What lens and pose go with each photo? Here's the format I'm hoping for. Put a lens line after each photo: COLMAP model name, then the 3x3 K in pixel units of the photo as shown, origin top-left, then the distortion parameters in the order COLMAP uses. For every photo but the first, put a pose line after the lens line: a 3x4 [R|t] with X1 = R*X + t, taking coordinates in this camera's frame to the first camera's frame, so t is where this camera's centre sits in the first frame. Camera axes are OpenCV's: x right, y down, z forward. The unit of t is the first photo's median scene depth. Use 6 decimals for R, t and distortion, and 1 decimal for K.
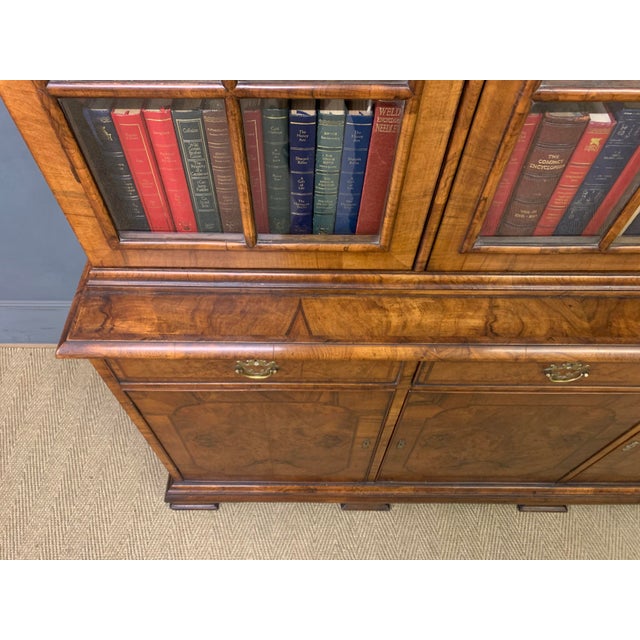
lens RADIAL K [[496.1, 0, 312.8], [0, 496.1, 324.1], [0, 0, 1]] dist [0.063131, -0.079978]
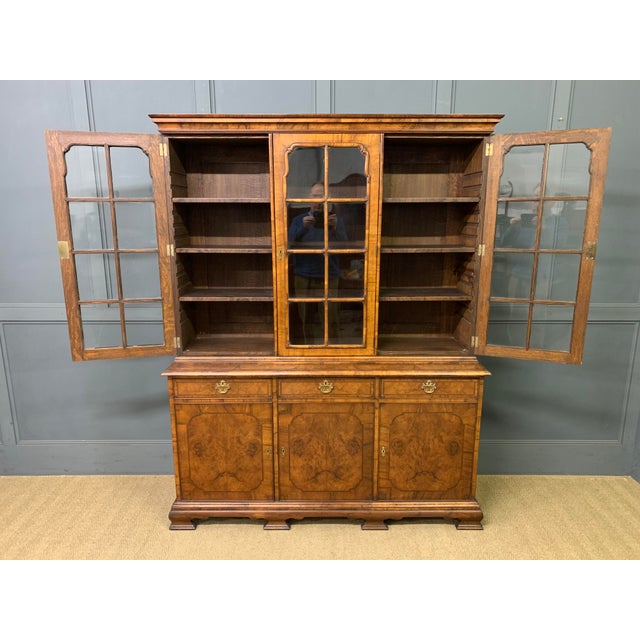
lens RADIAL K [[496.1, 0, 321.2], [0, 496.1, 323.5], [0, 0, 1]] dist [0.063131, -0.079978]
pose [[0.999885, -0.014544, -0.004195, 0.515873], [0.007869, 0.736177, -0.676743, 1.901842], [0.012931, 0.676632, 0.736207, -1.511984]]
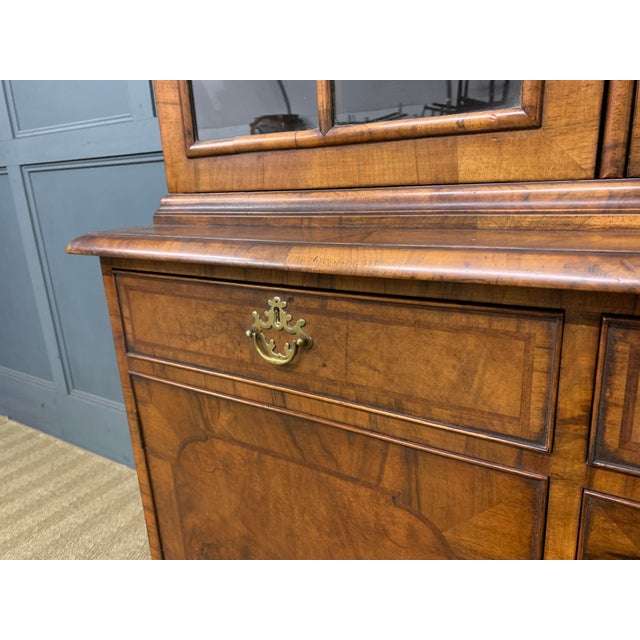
lens RADIAL K [[496.1, 0, 321.7], [0, 496.1, 322.1], [0, 0, 1]] dist [0.063131, -0.079978]
pose [[0.840715, 0.098351, -0.532471, 0.245088], [-0.409927, 0.758090, -0.507207, 0.362397], [0.353777, 0.644691, 0.677655, 0.636289]]
